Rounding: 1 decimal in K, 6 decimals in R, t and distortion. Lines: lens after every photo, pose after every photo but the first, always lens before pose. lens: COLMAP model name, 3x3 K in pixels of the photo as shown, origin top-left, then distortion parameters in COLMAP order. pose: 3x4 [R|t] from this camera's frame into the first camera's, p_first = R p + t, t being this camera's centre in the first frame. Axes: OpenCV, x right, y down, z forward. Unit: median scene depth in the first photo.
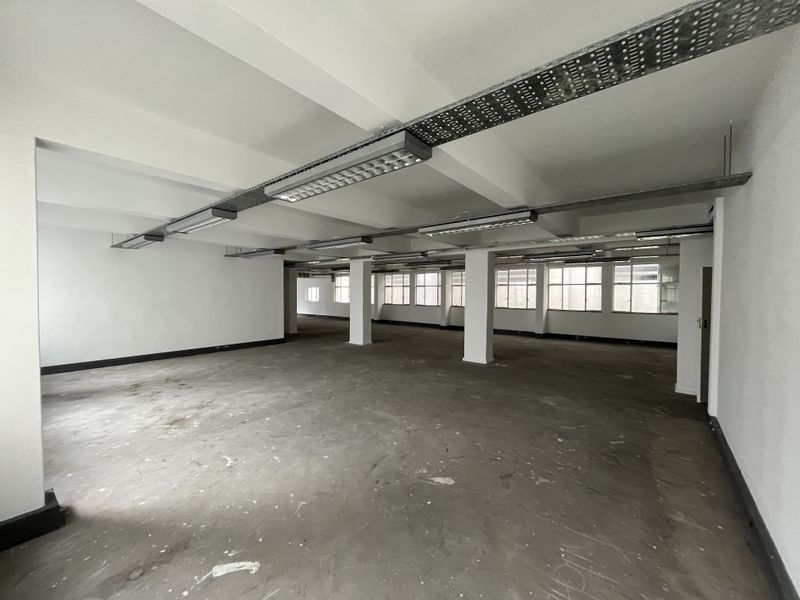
lens RADIAL K [[325.4, 0, 399.0], [0, 325.4, 296.0], [0, 0, 1]] dist [-0.011260, 0.000624]
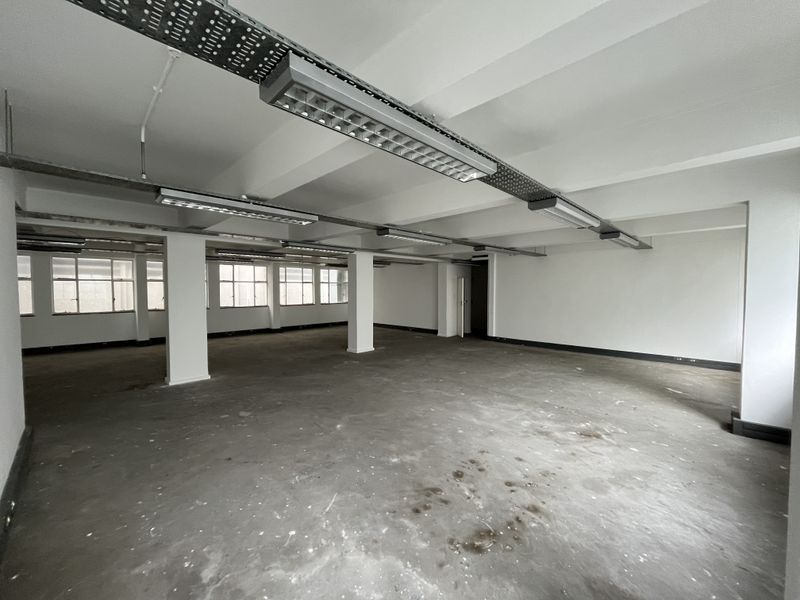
lens RADIAL K [[325.4, 0, 402.7], [0, 325.4, 306.7], [0, 0, 1]] dist [-0.011260, 0.000624]
pose [[0.095384, -0.055750, 0.993878, -1.102754], [0.013970, 0.998407, 0.054663, -0.015150], [-0.995342, 0.008671, 0.096011, 0.978709]]
